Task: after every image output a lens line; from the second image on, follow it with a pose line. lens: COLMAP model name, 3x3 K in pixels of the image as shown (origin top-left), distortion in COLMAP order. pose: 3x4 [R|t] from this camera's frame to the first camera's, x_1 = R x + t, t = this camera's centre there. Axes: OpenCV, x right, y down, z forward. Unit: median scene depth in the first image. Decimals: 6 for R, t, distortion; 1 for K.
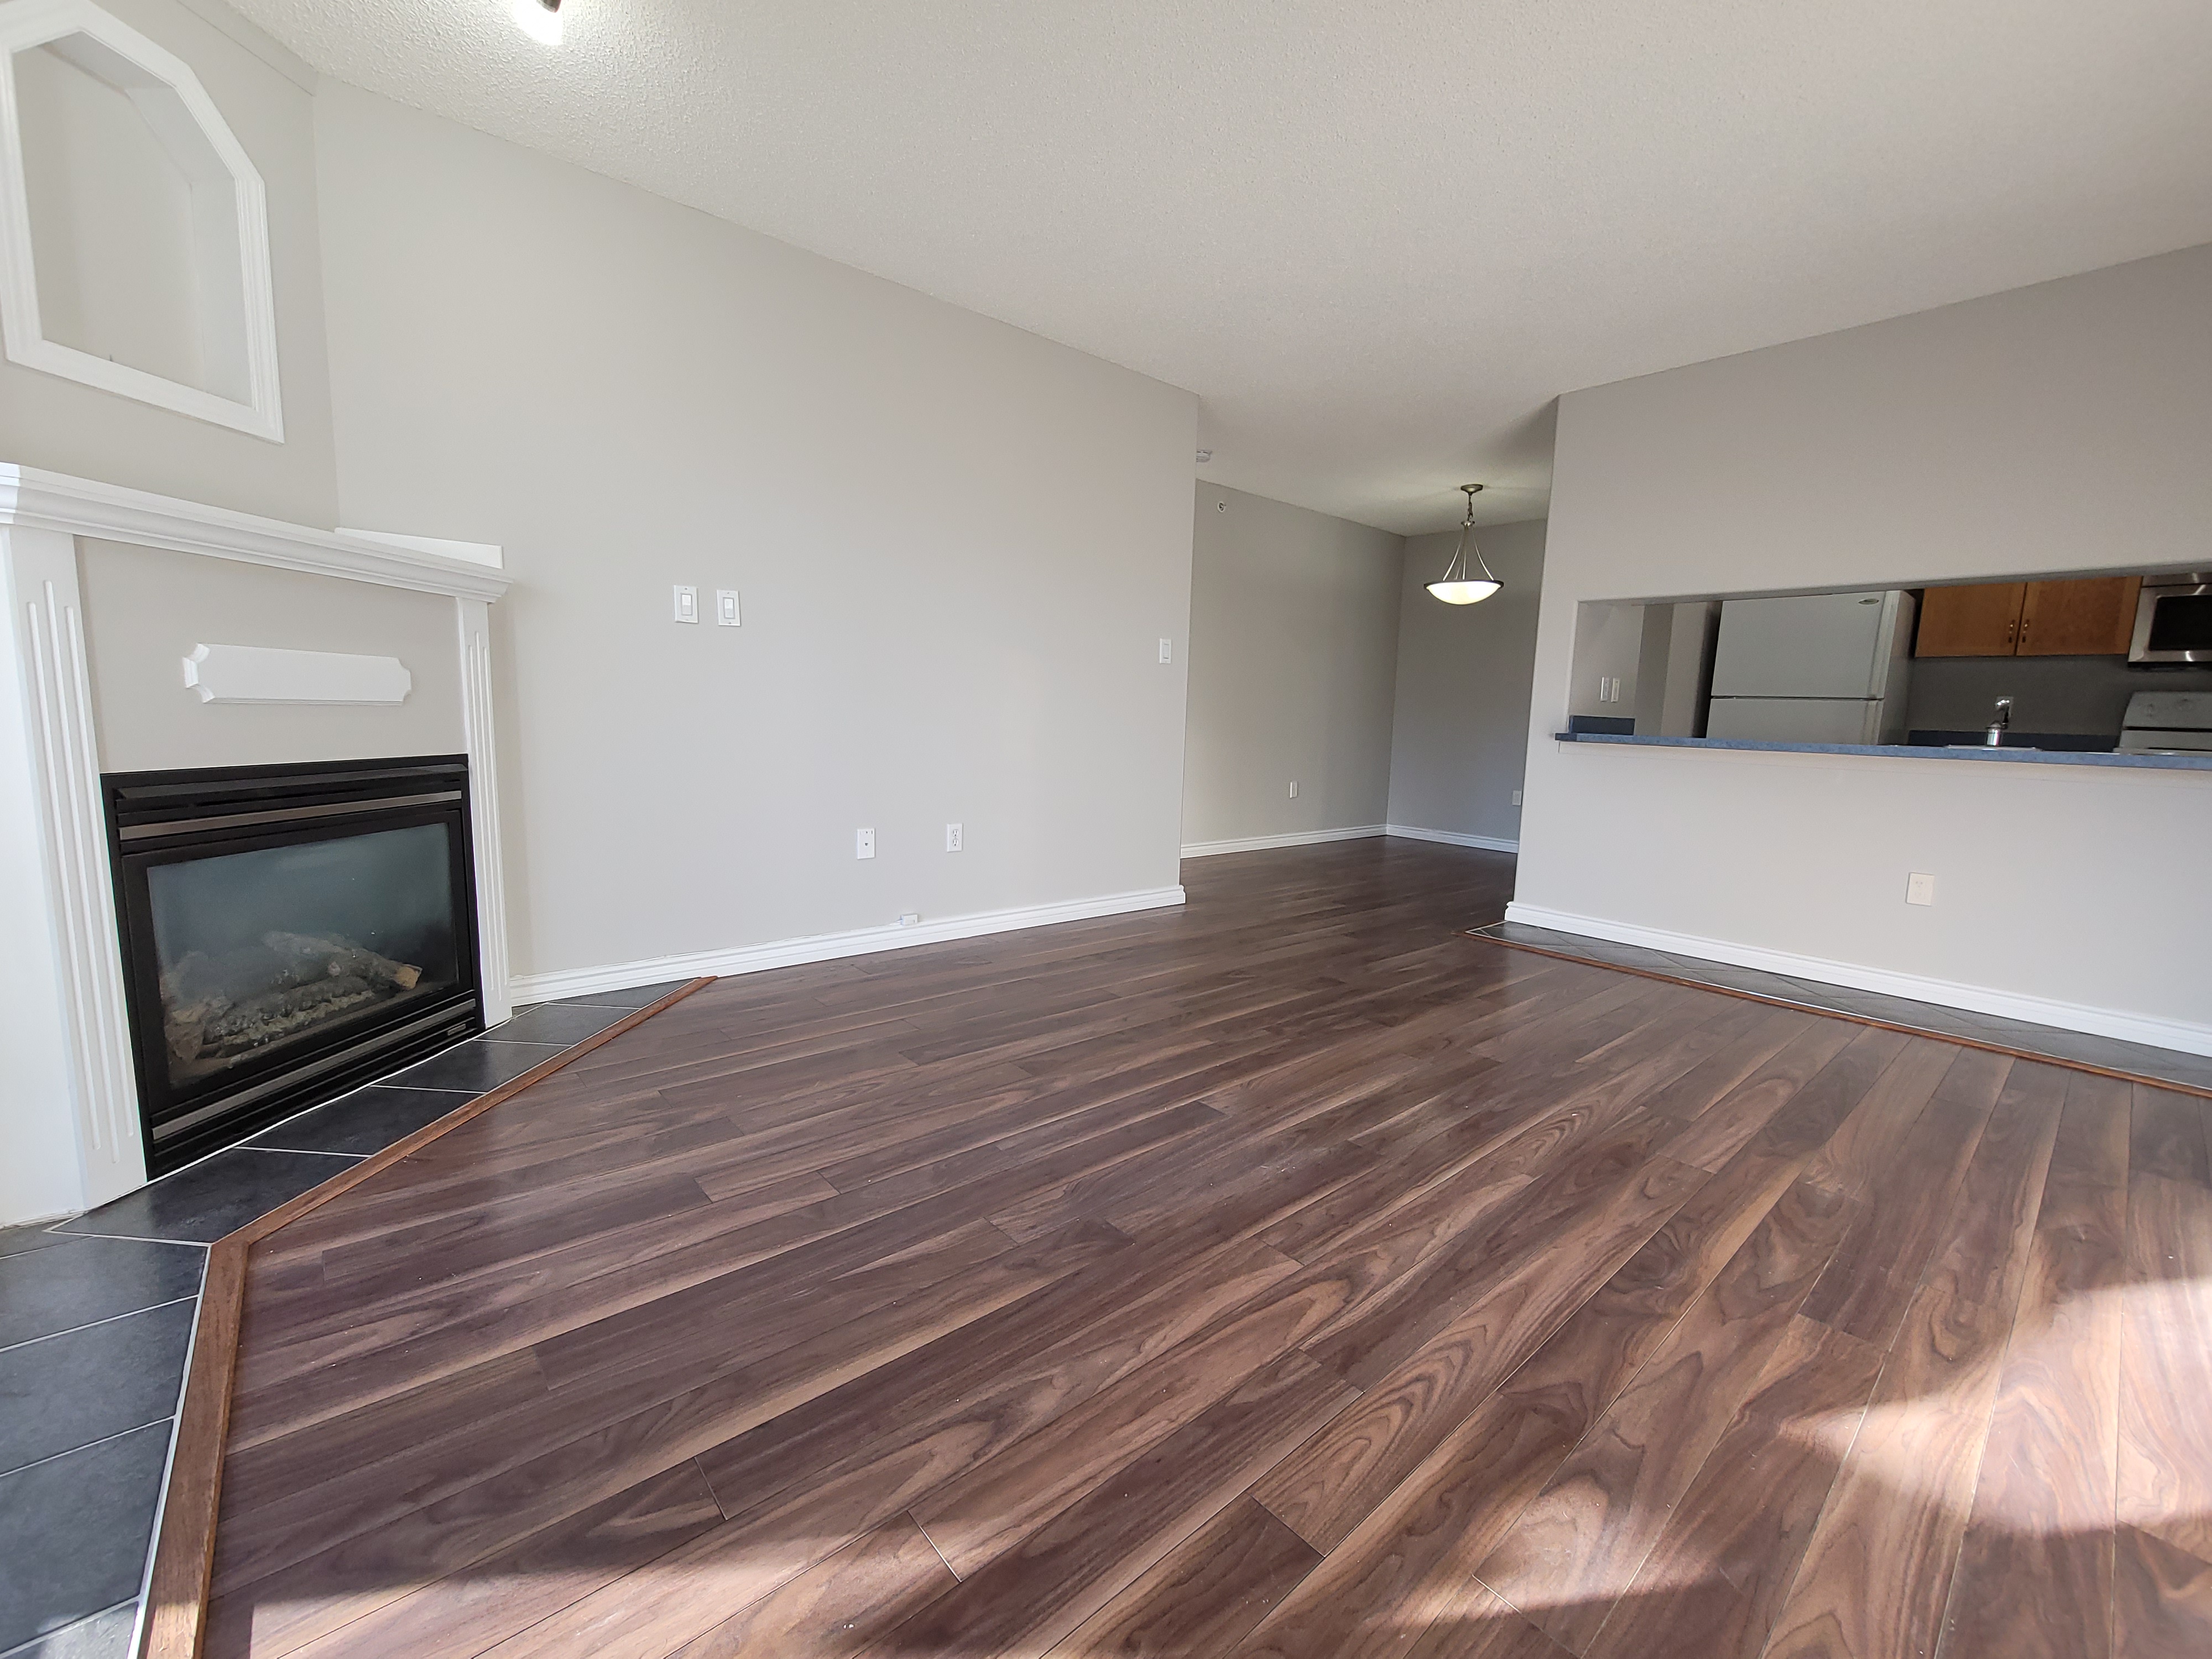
lens RADIAL K [[908.3, 0, 1112.7], [0, 908.3, 833.9], [0, 0, 1]] dist [-0.004941, 0.000388]
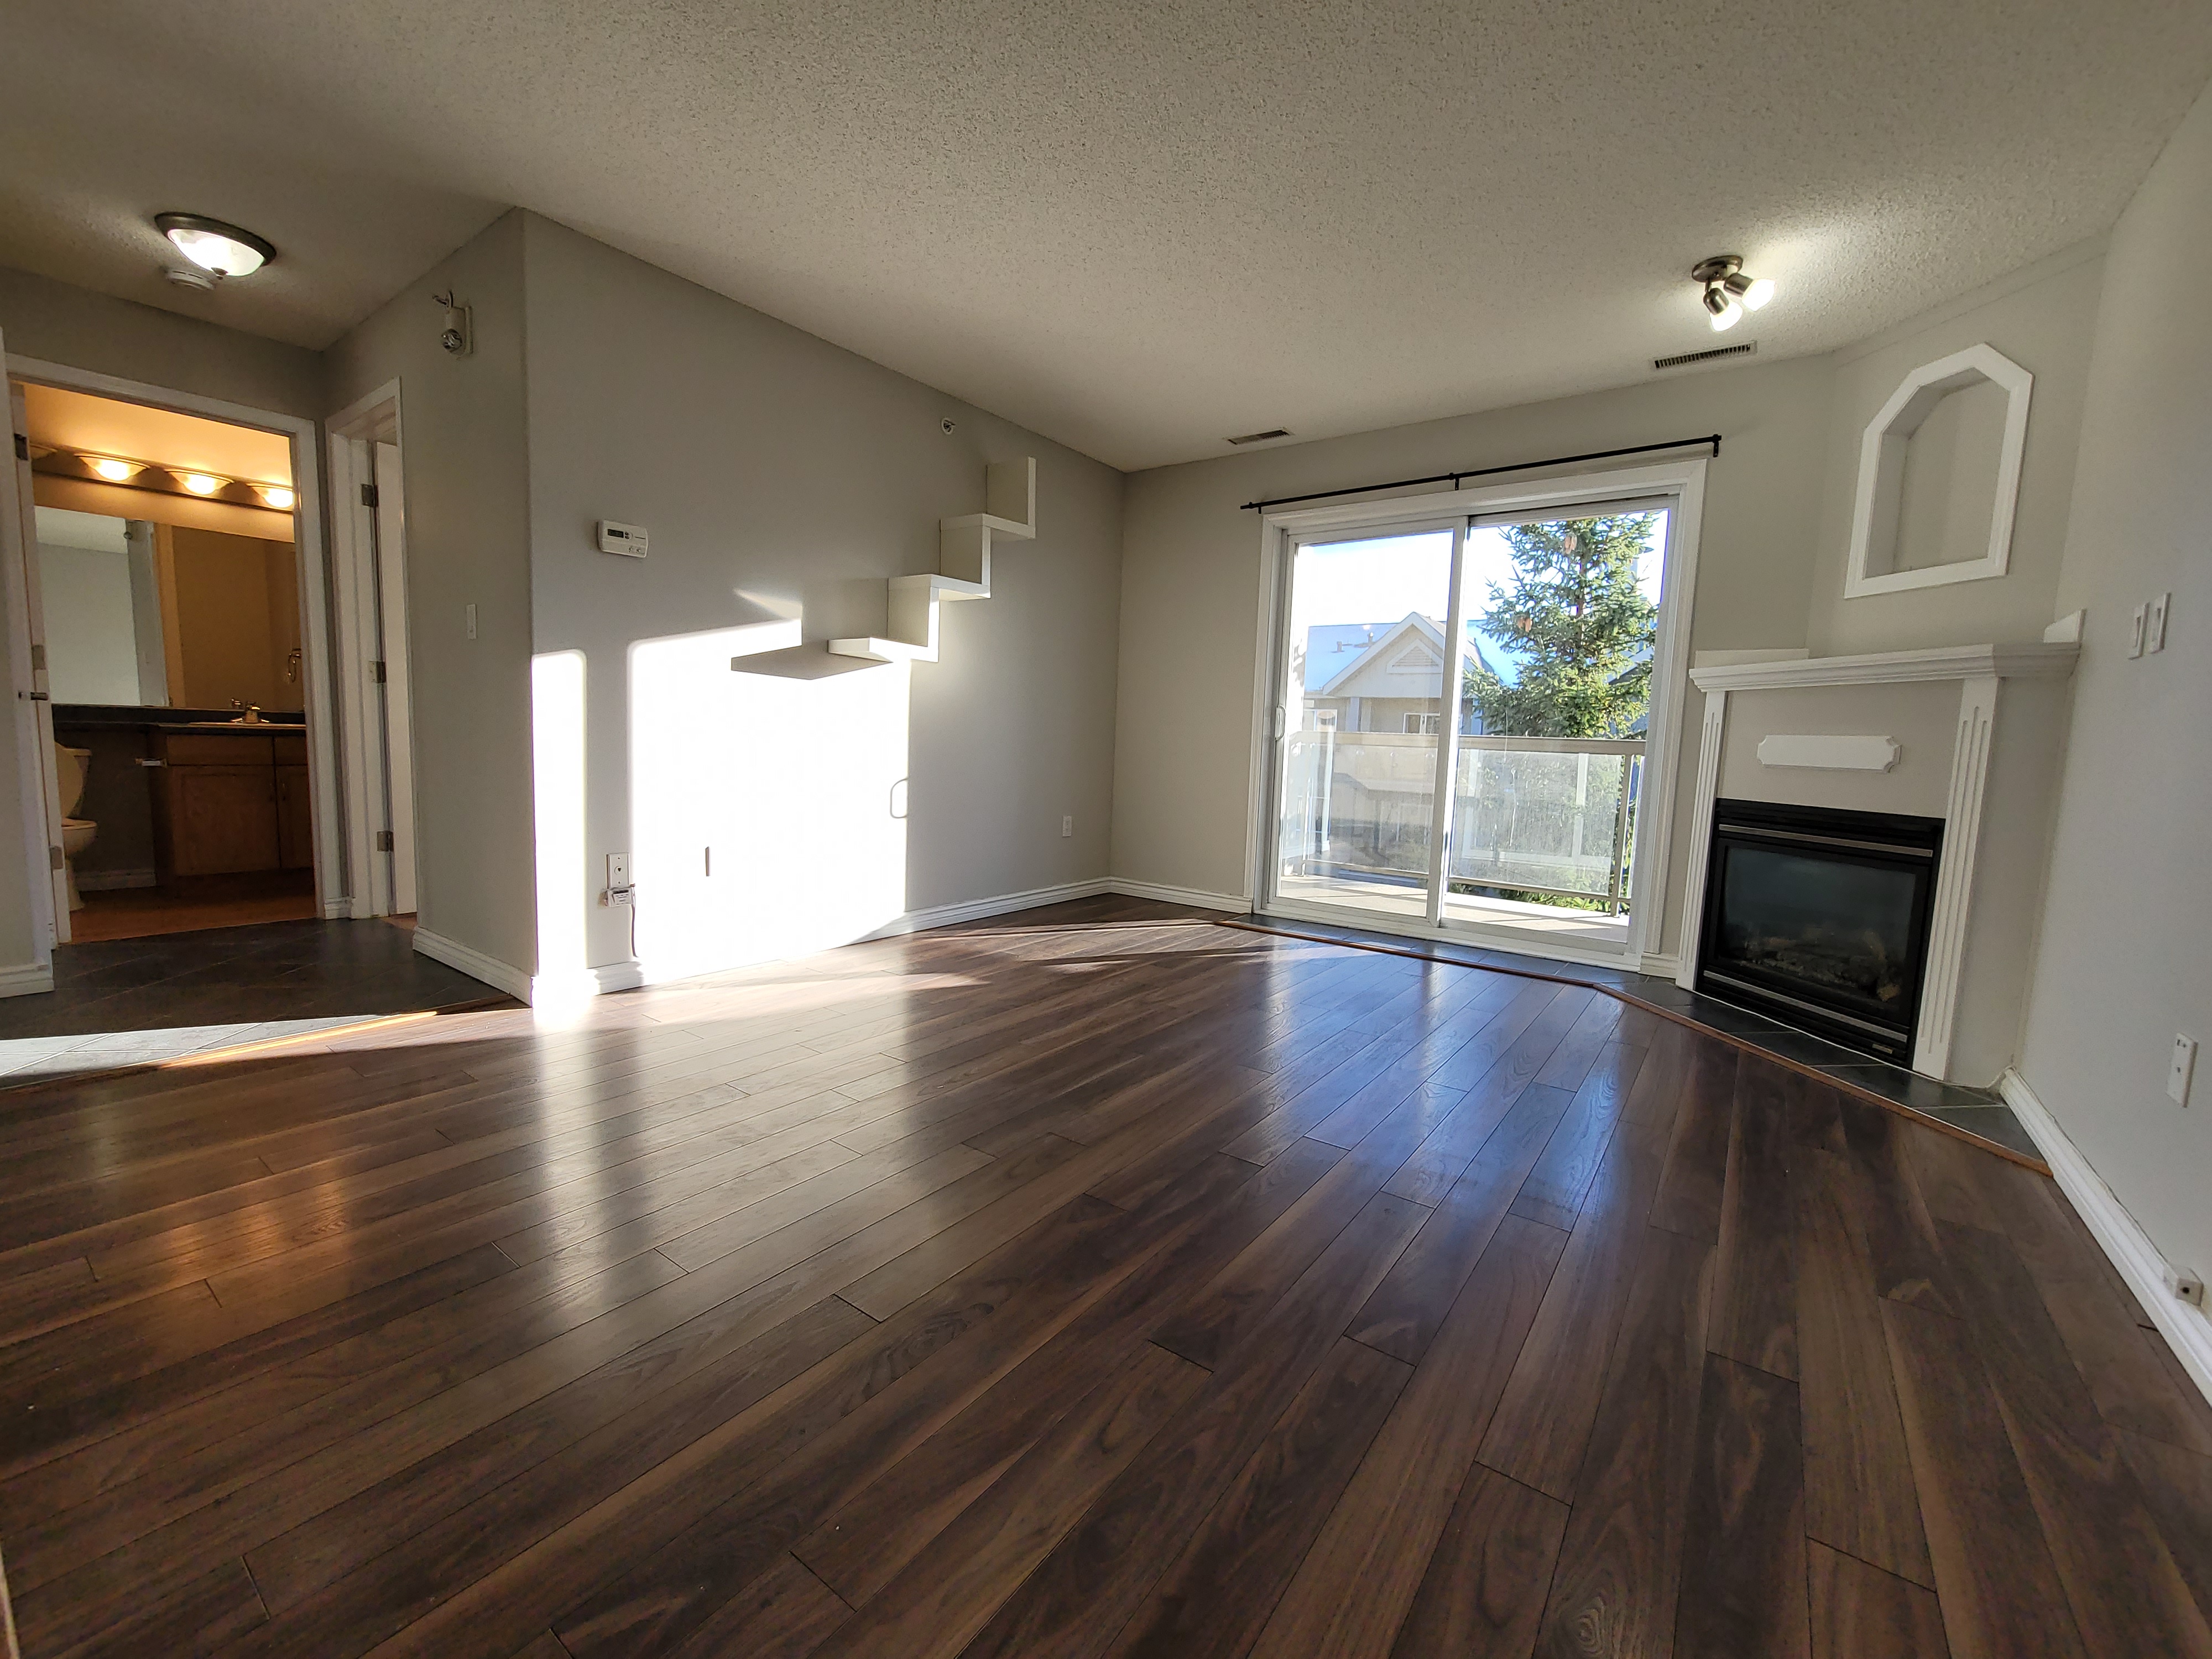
lens RADIAL K [[908.3, 0, 1113.9], [0, 908.3, 828.7], [0, 0, 1]] dist [-0.004941, 0.000388]
pose [[-0.972603, -0.042553, -0.228545, 0.592013], [-0.094926, 0.970105, 0.223349, -0.256642], [0.212209, 0.238924, -0.947567, 2.074245]]
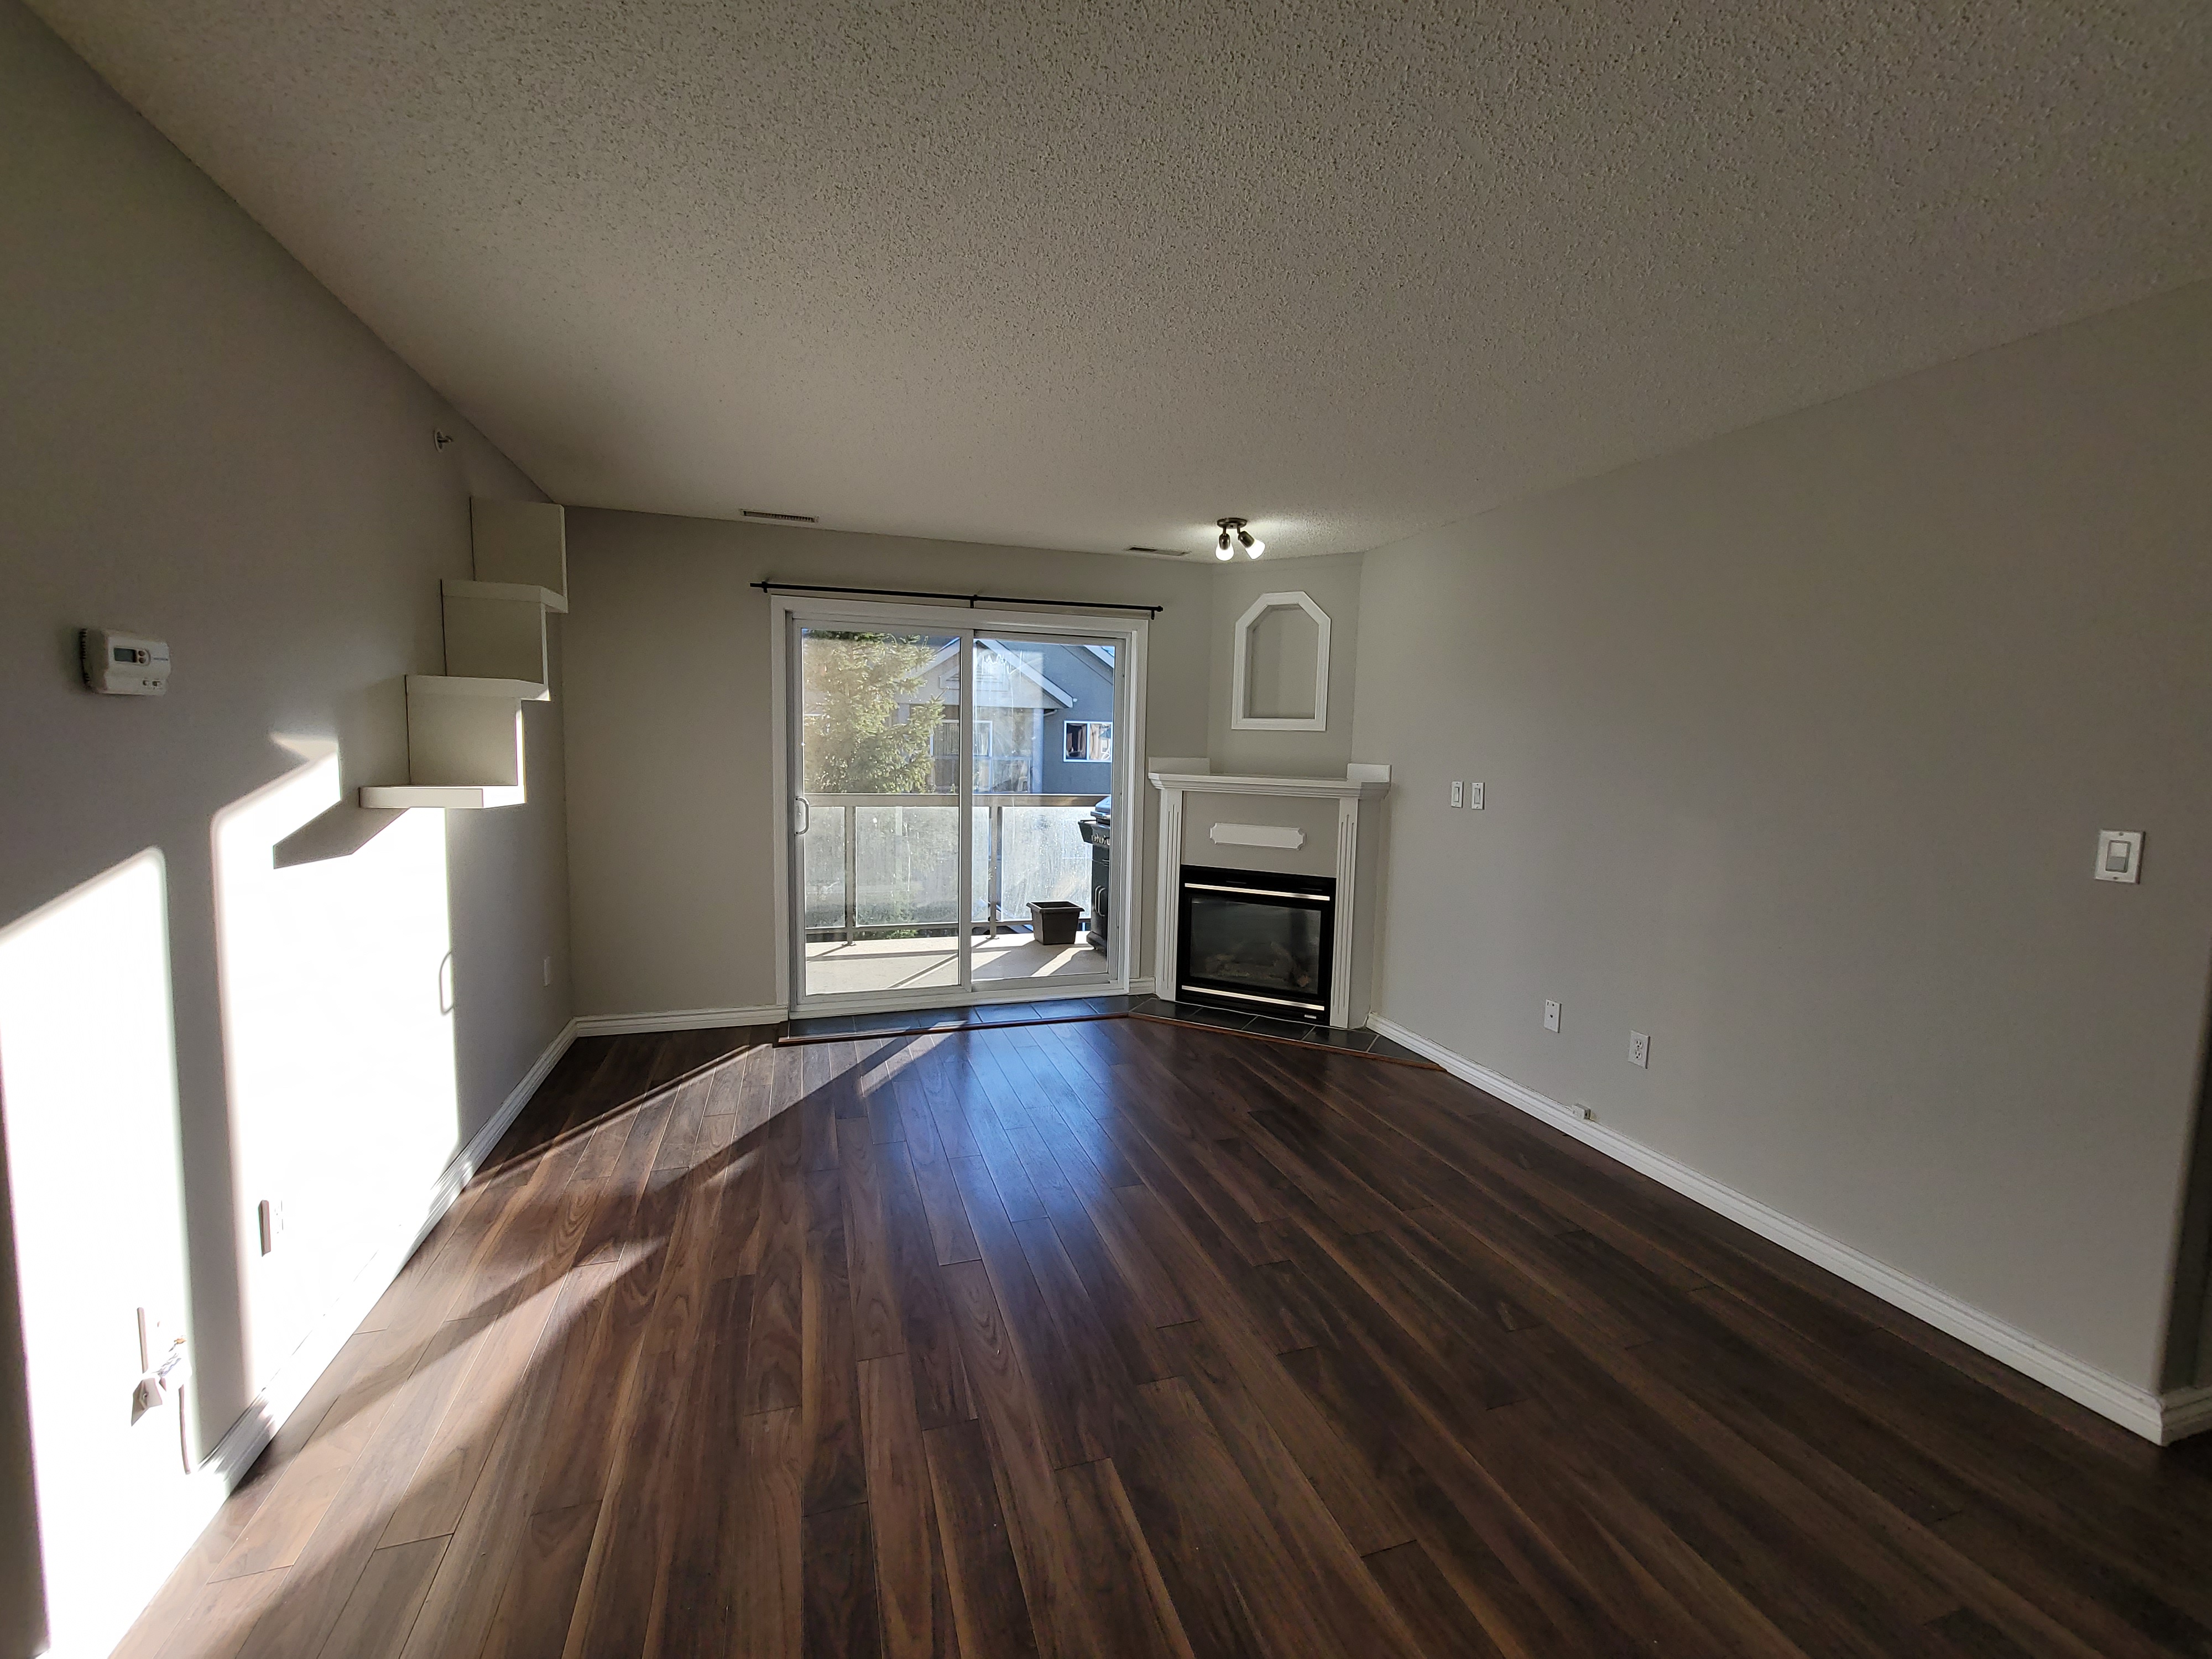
lens RADIAL K [[908.3, 0, 1106.2], [0, 908.3, 824.5], [0, 0, 1]] dist [-0.004941, 0.000388]
pose [[-0.386152, 0.042906, -0.921437, 1.383786], [-0.157719, 0.981137, 0.111782, -0.380211], [0.908852, 0.188492, -0.372101, 1.416685]]
